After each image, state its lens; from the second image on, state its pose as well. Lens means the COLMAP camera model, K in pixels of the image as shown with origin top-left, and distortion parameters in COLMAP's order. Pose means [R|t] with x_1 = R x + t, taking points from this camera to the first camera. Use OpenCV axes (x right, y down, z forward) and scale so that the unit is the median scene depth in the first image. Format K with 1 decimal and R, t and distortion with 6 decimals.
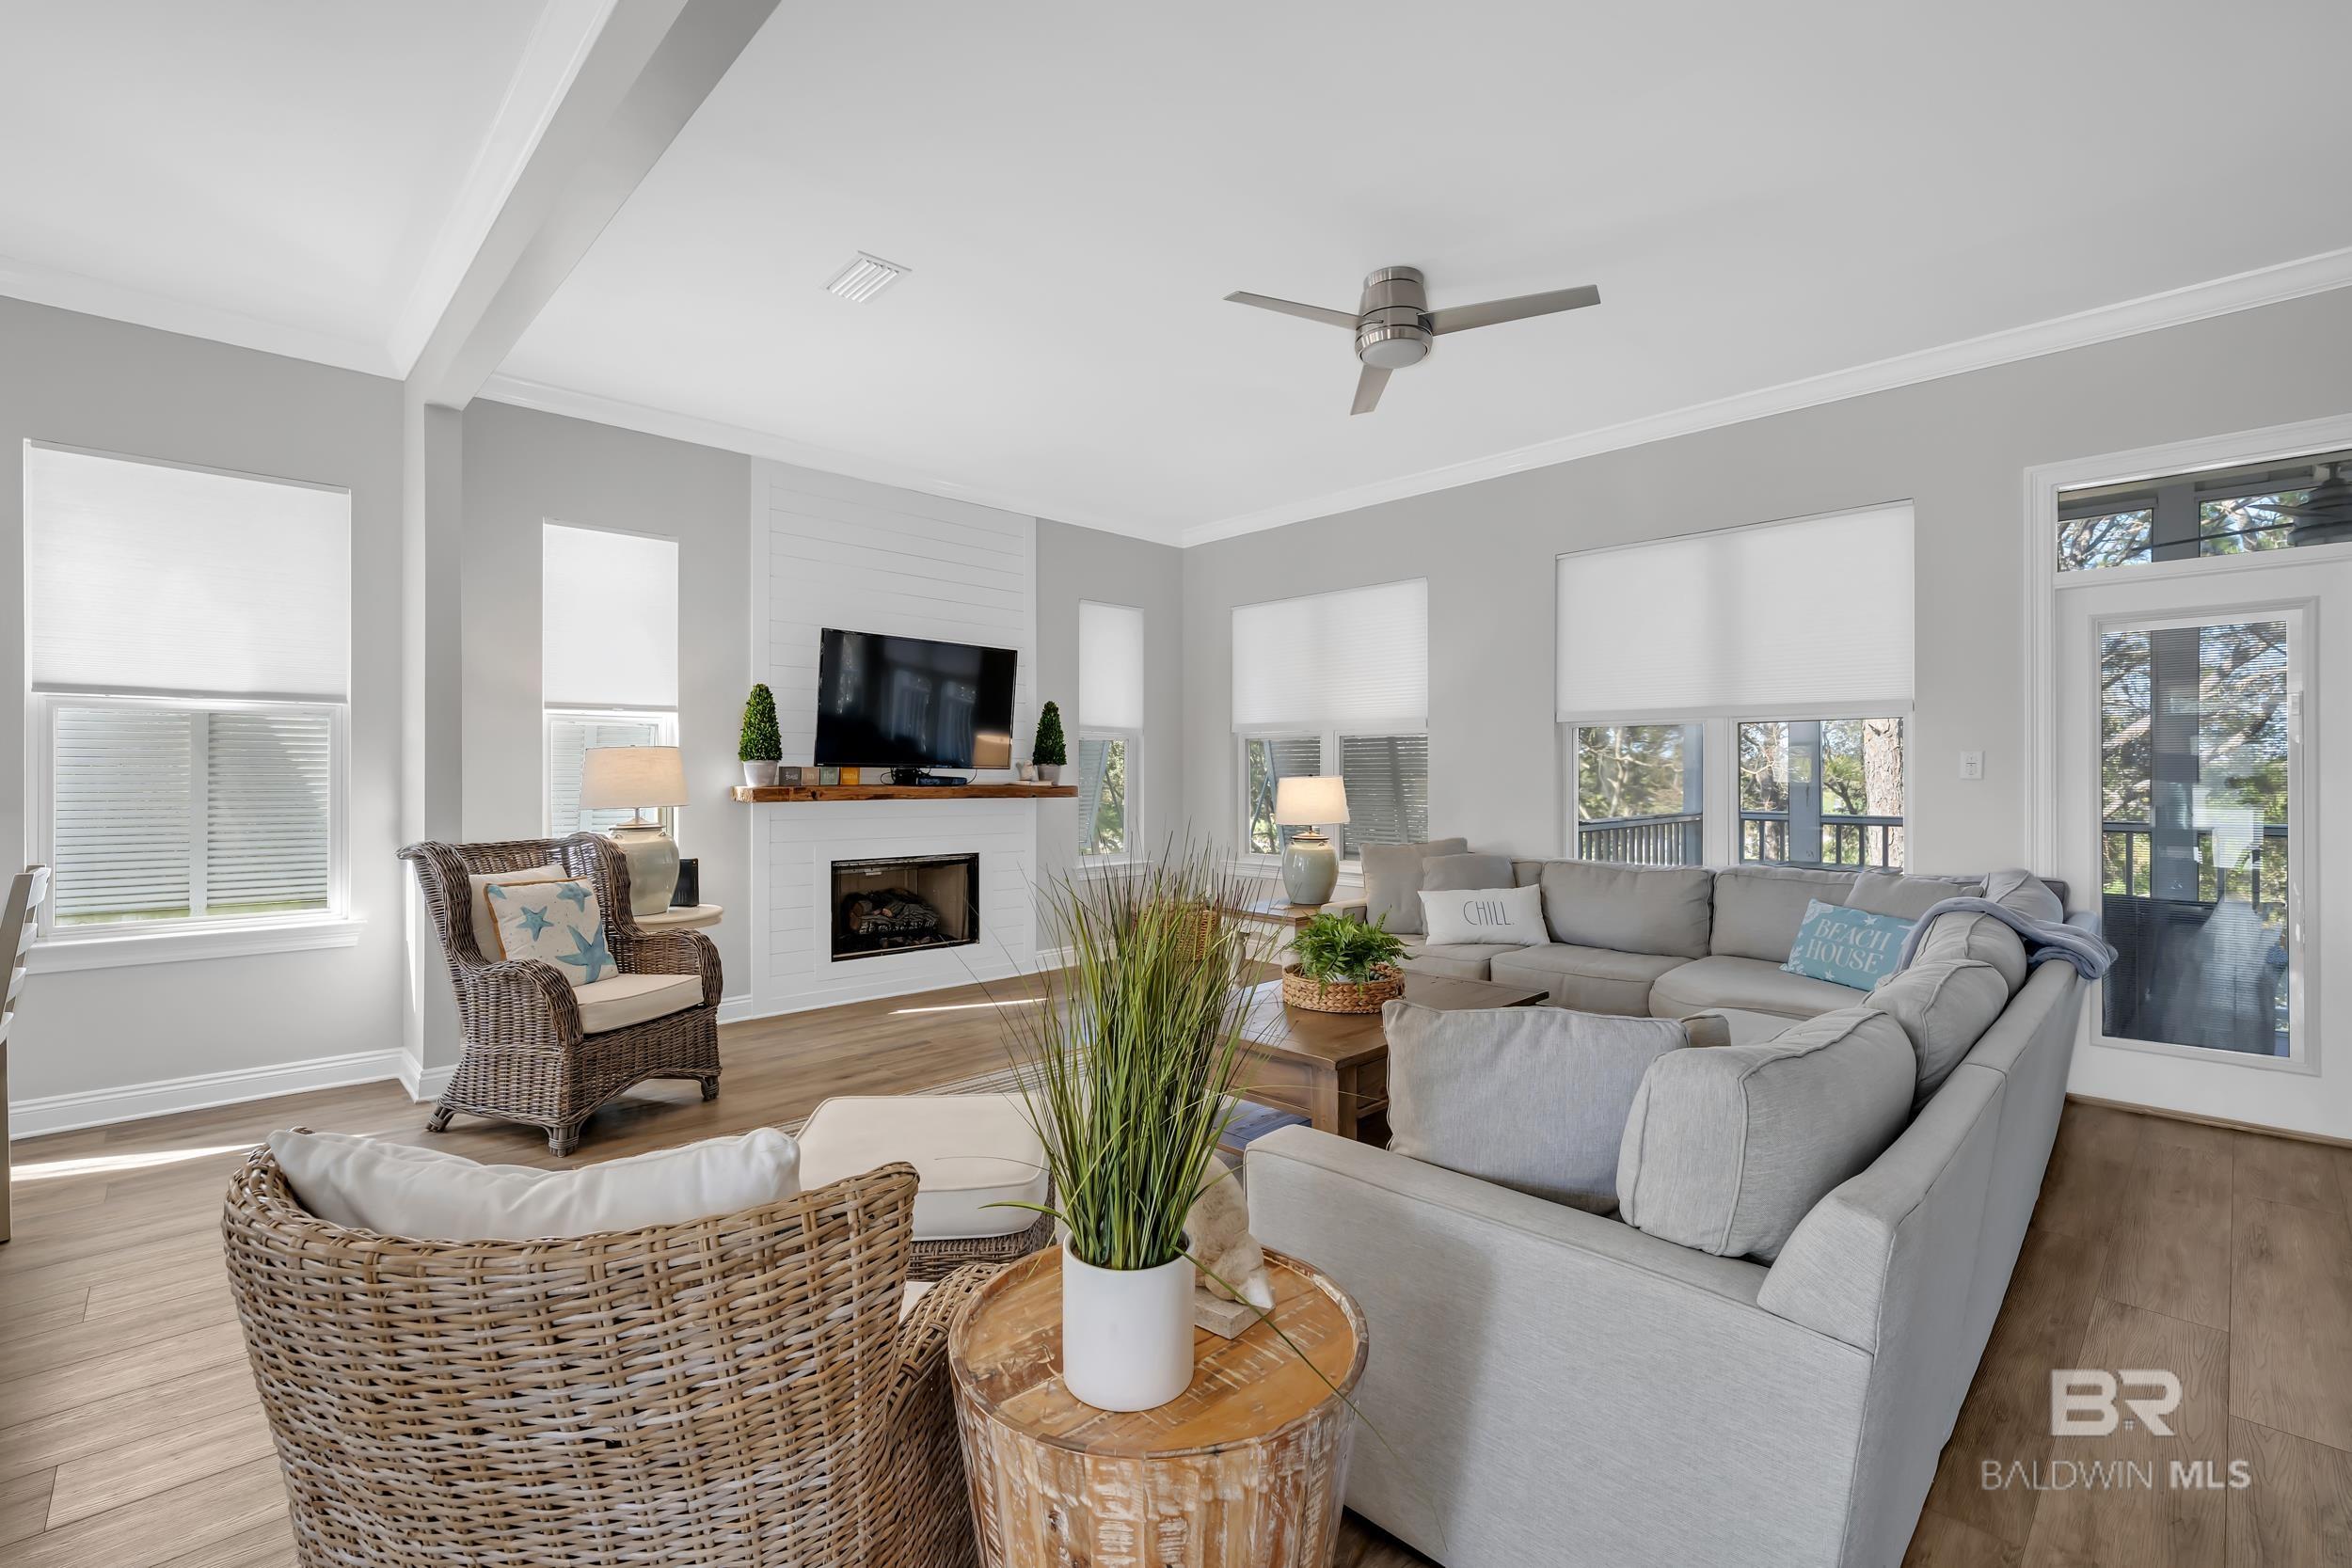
lens RADIAL K [[1016.6, 0, 1179.3], [0, 1016.6, 769.2], [0, 0, 1]] dist [0.003784, -0.000374]
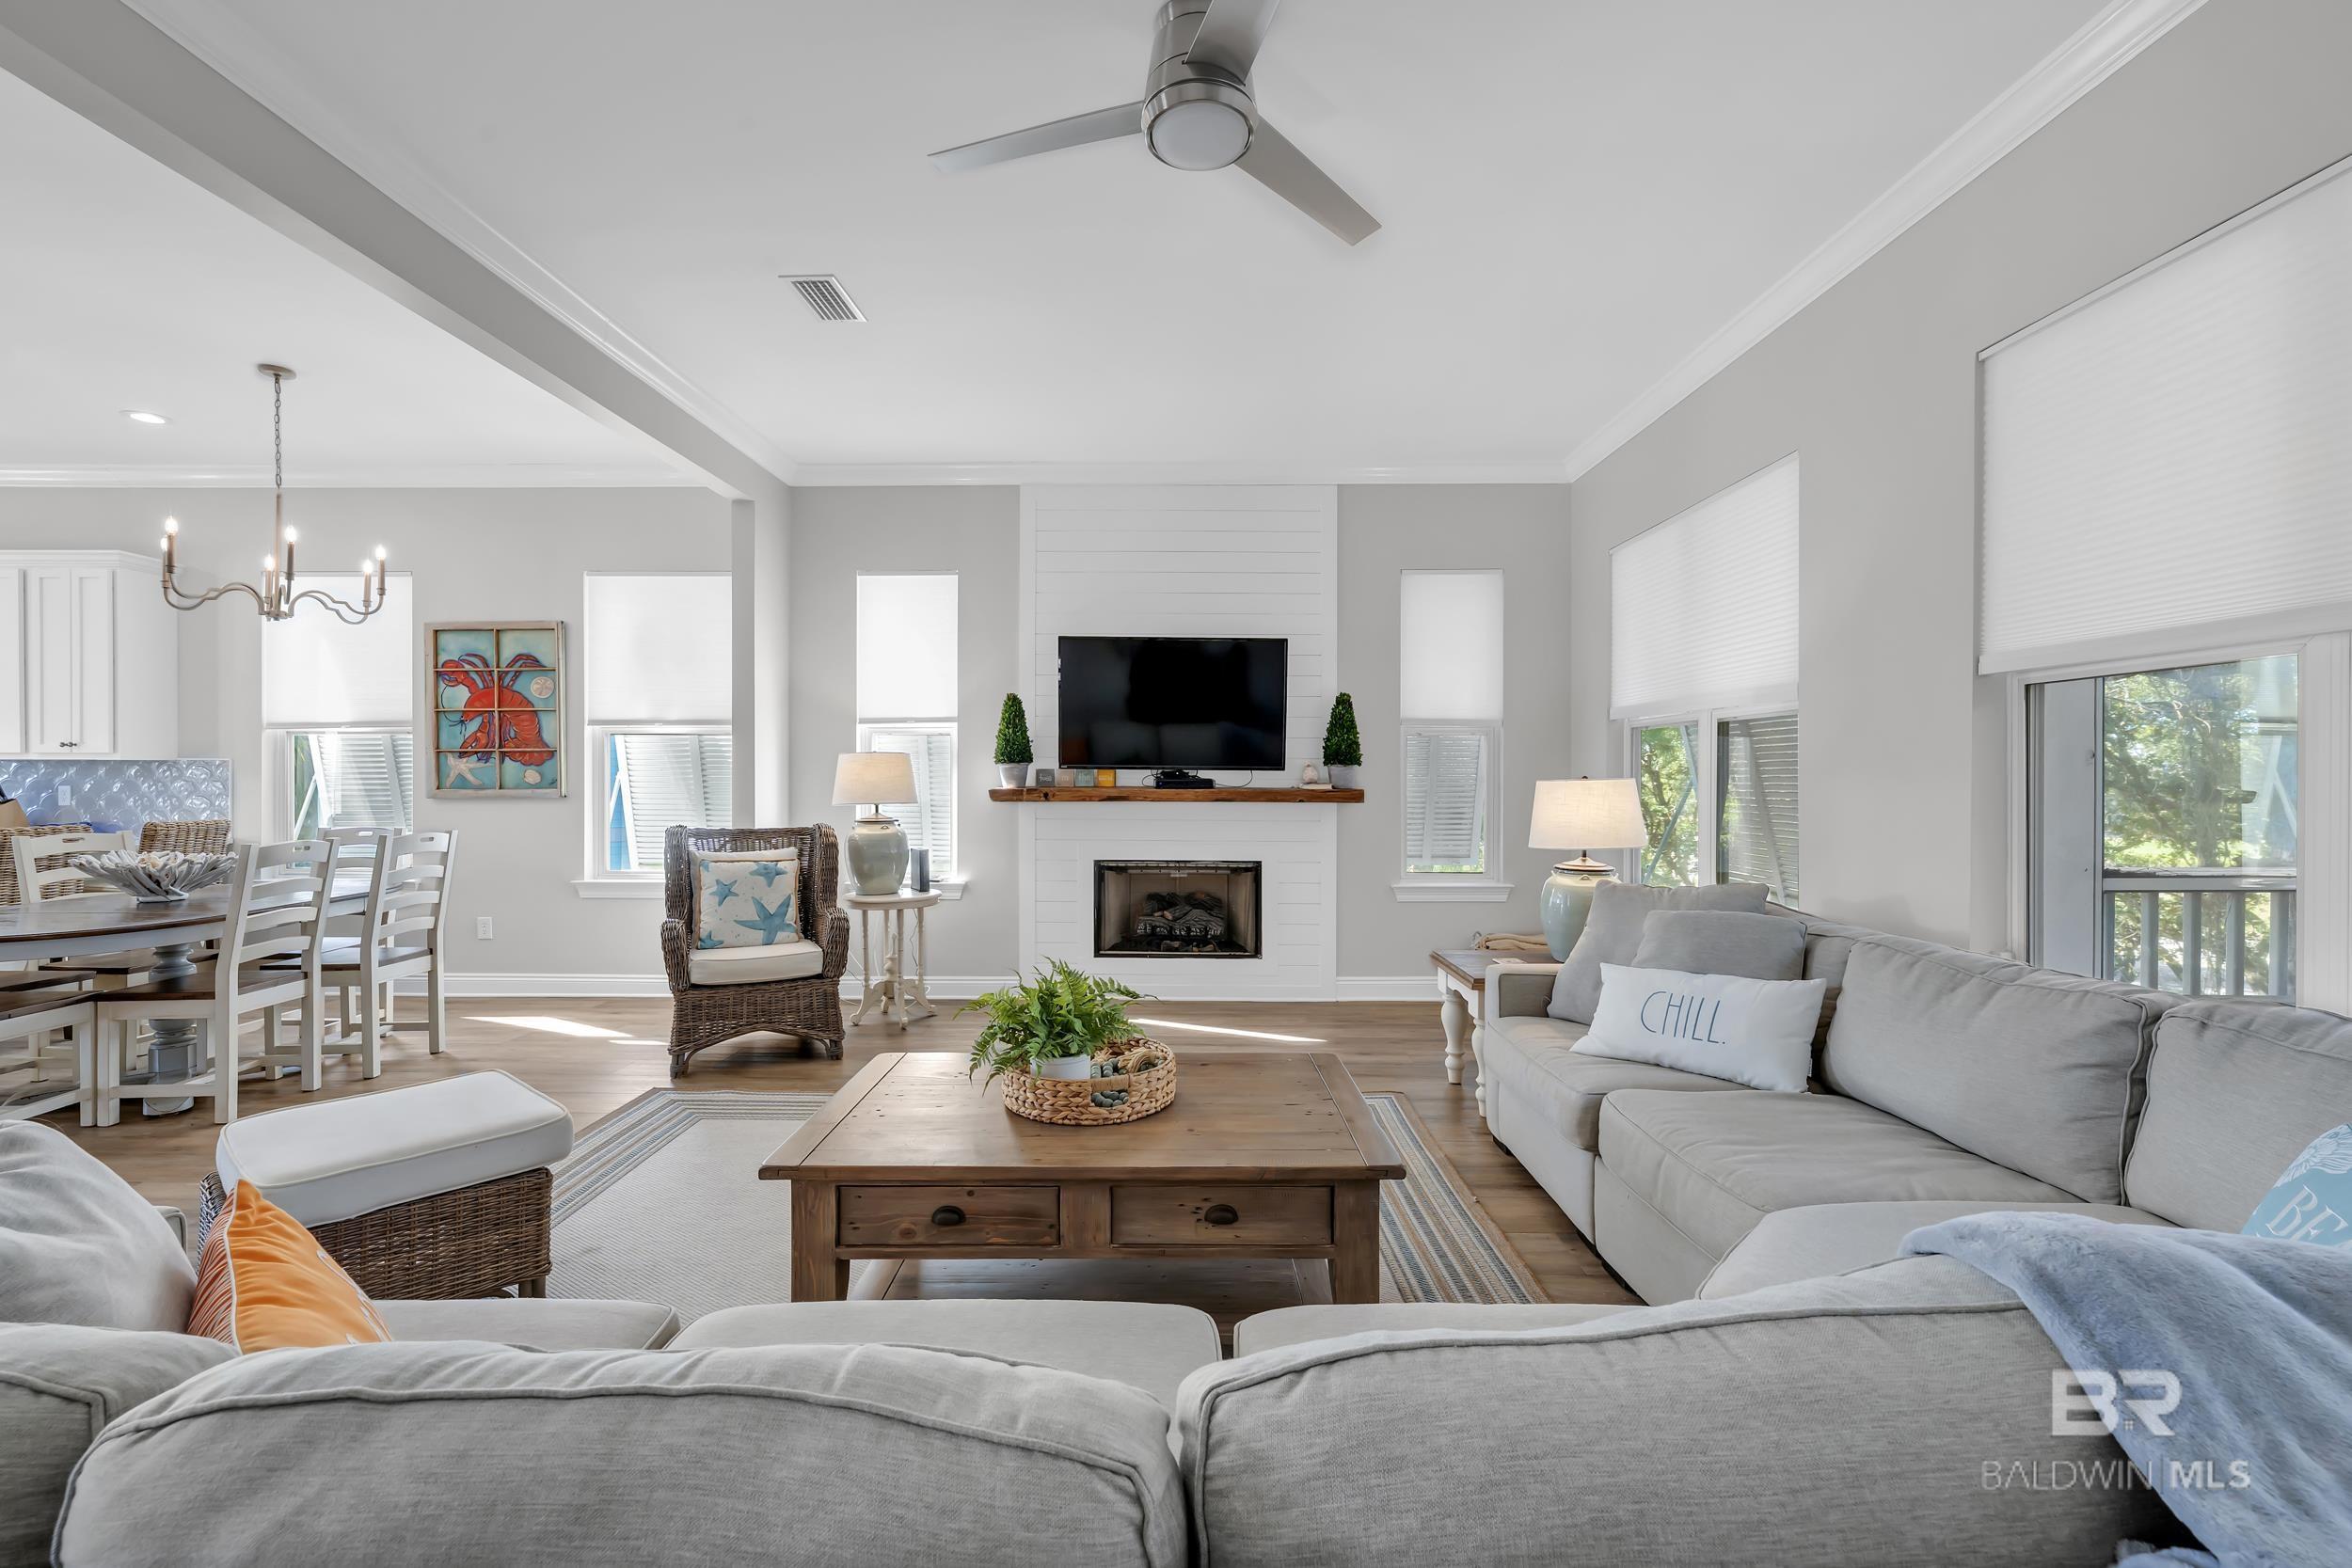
lens RADIAL K [[981.0, 0, 1171.2], [0, 981.0, 782.2], [0, 0, 1]] dist [-0.003923, 0.000791]
pose [[0.711557, 0.004054, -0.702617, 0.435311], [0.003161, 0.999955, 0.008971, 0.002463], [0.702622, -0.008604, 0.711512, 0.359387]]
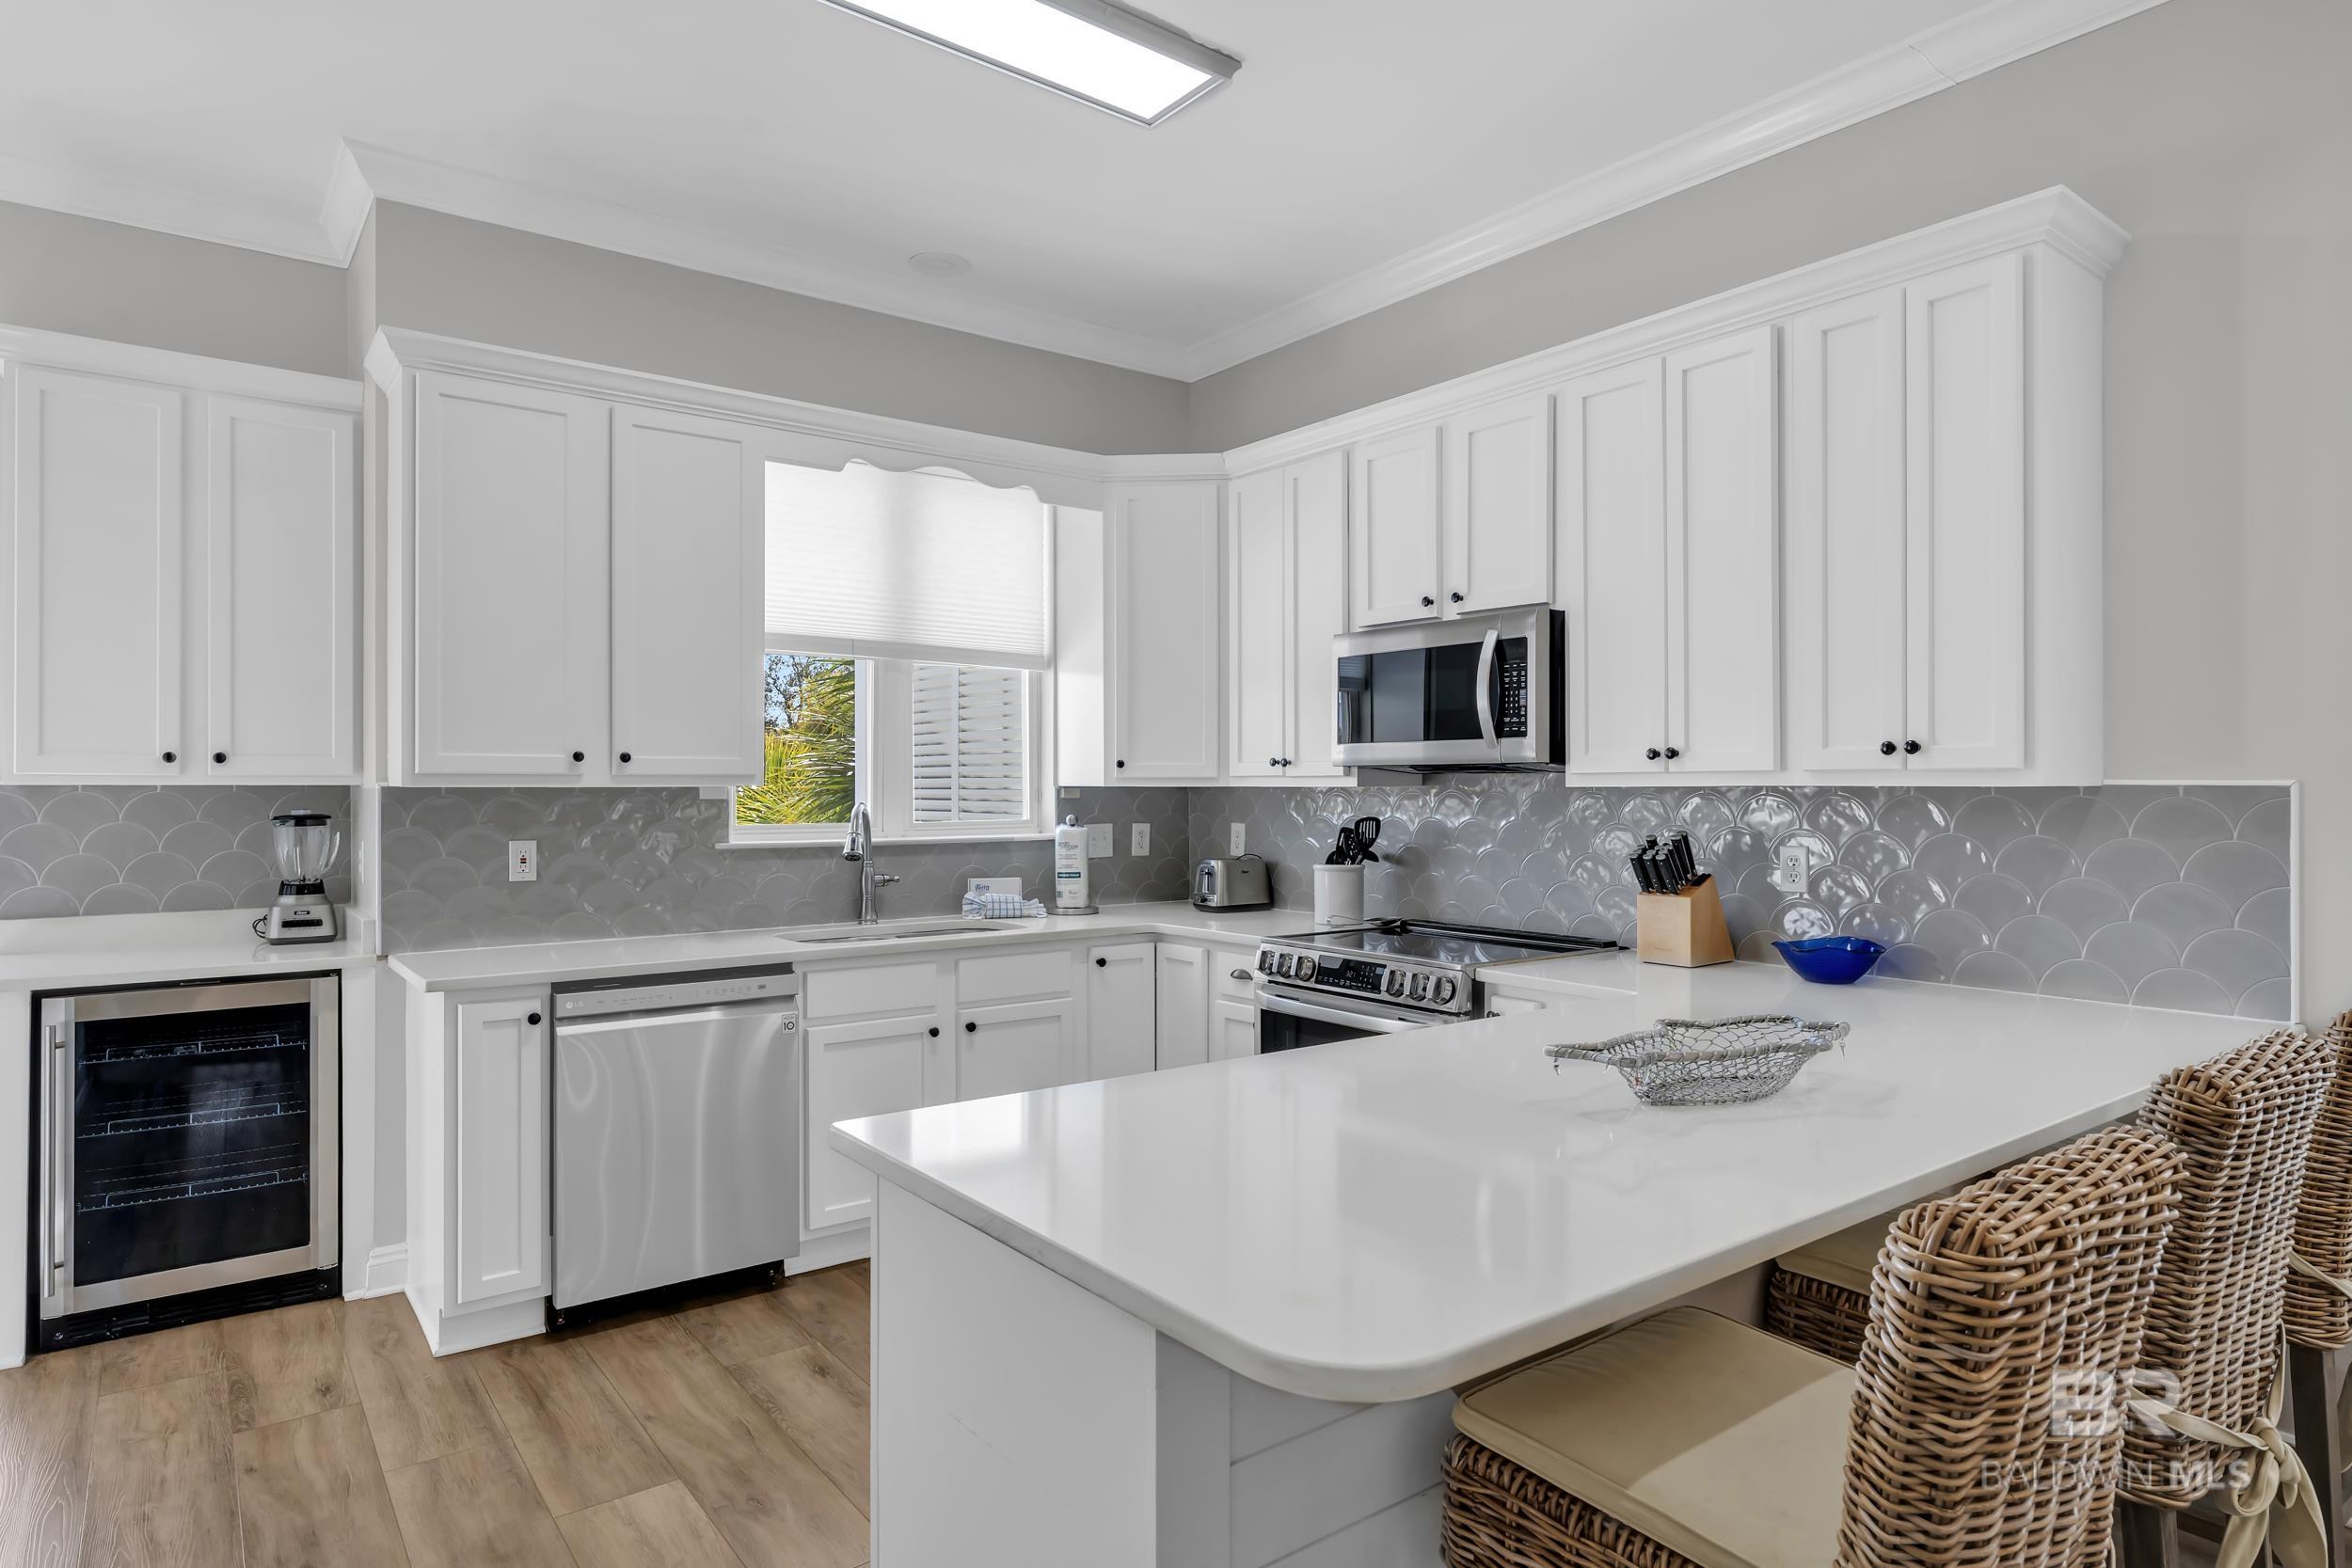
lens RADIAL K [[1322.3, 0, 1182.7], [0, 1322.3, 784.0], [0, 0, 1]] dist [0.003188, 0.000522]
pose [[-0.117584, -0.002253, -0.993060, -0.520756], [0.007131, 0.999970, -0.003113, -0.016757], [0.993037, -0.007448, -0.117564, 0.064325]]
